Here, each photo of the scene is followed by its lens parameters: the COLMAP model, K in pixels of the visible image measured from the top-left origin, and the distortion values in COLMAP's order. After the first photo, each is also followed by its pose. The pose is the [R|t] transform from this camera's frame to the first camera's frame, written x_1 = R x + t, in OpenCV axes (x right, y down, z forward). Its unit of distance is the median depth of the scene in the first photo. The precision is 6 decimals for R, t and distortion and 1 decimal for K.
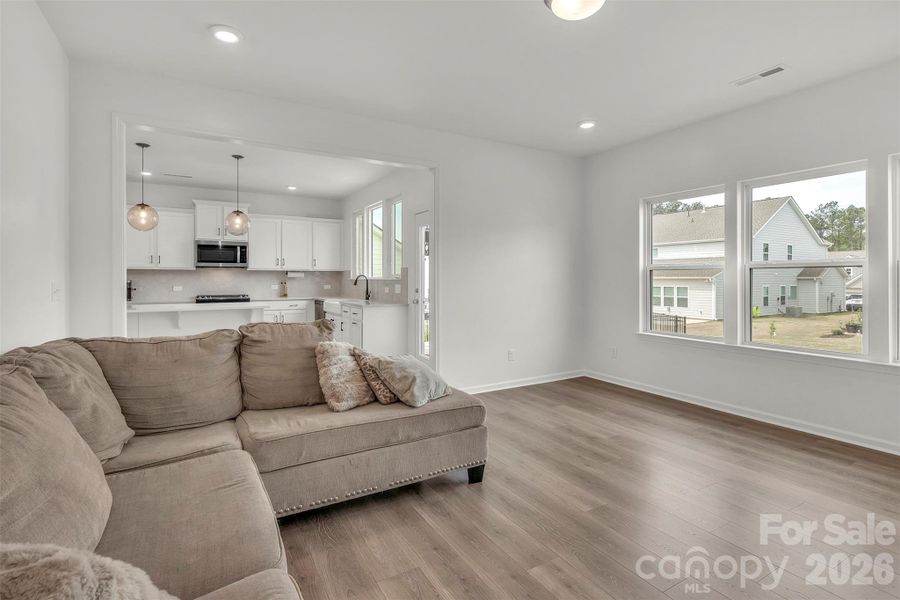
lens RADIAL K [[435.3, 0, 437.8], [0, 435.3, 279.7], [0, 0, 1]] dist [0.002945, -0.001671]
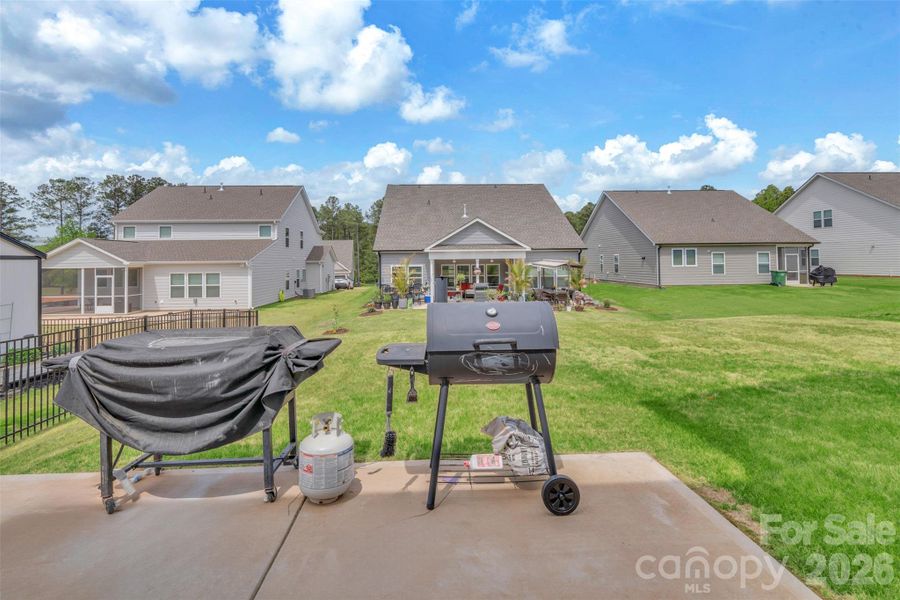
lens RADIAL K [[435.3, 0, 449.7], [0, 435.3, 256.4], [0, 0, 1]] dist [0.002945, -0.001671]
pose [[0.439737, 0.003720, 0.898119, 0.041804], [0.015698, 0.999807, -0.011827, 0.005491], [-0.897990, 0.019300, 0.439593, 0.830549]]
